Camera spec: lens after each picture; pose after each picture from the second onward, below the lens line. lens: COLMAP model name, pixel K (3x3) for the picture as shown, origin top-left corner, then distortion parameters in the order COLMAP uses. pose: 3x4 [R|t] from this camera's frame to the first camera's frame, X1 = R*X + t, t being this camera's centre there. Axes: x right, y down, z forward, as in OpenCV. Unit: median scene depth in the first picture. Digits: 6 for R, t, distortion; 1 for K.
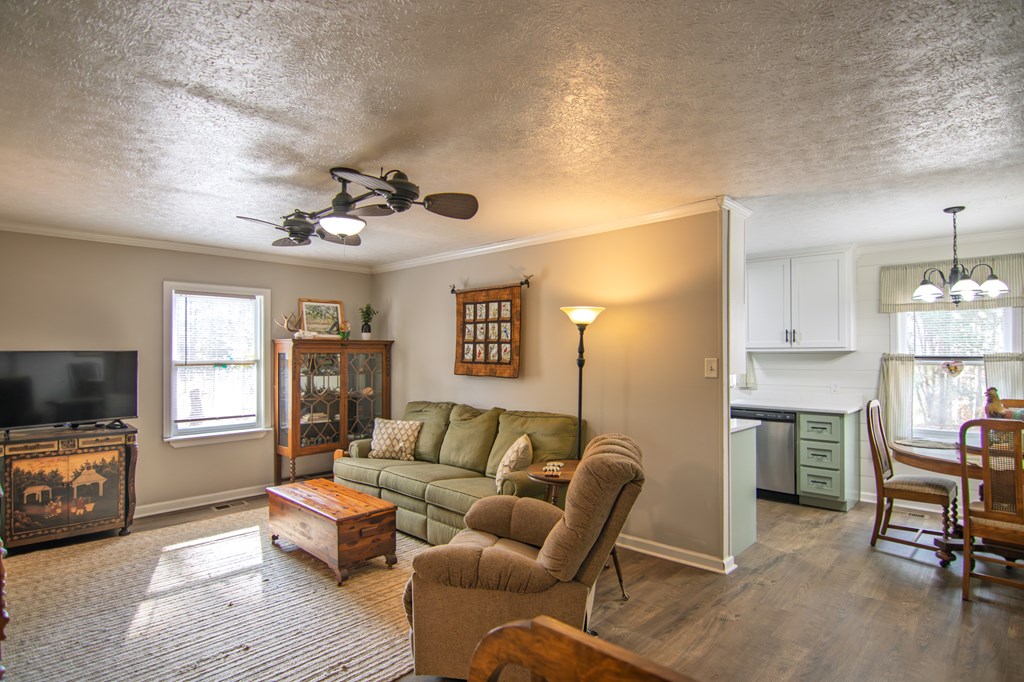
lens RADIAL K [[534.6, 0, 509.0], [0, 534.6, 347.4], [0, 0, 1]] dist [-0.002170, -0.014987]
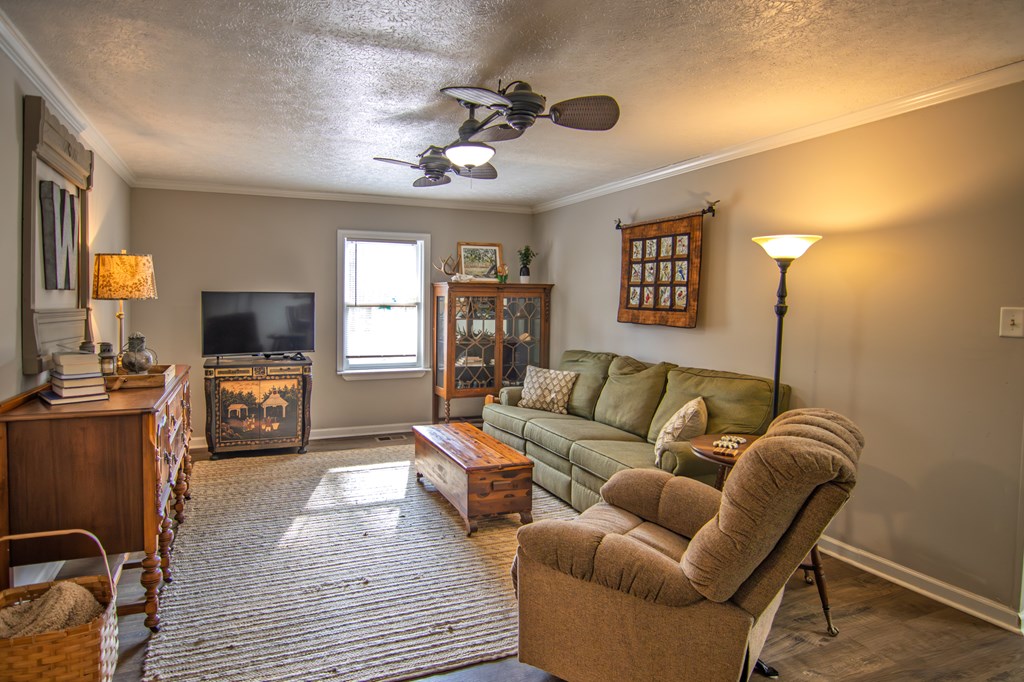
lens RADIAL K [[546.3, 0, 425.9], [0, 546.3, 318.5], [0, 0, 1]] dist [-0.002638, -0.006221]
pose [[0.887371, 0.025174, -0.460368, 0.047890], [-0.004243, 0.998912, 0.046445, 0.007280], [0.461037, -0.039261, 0.886512, 0.089116]]
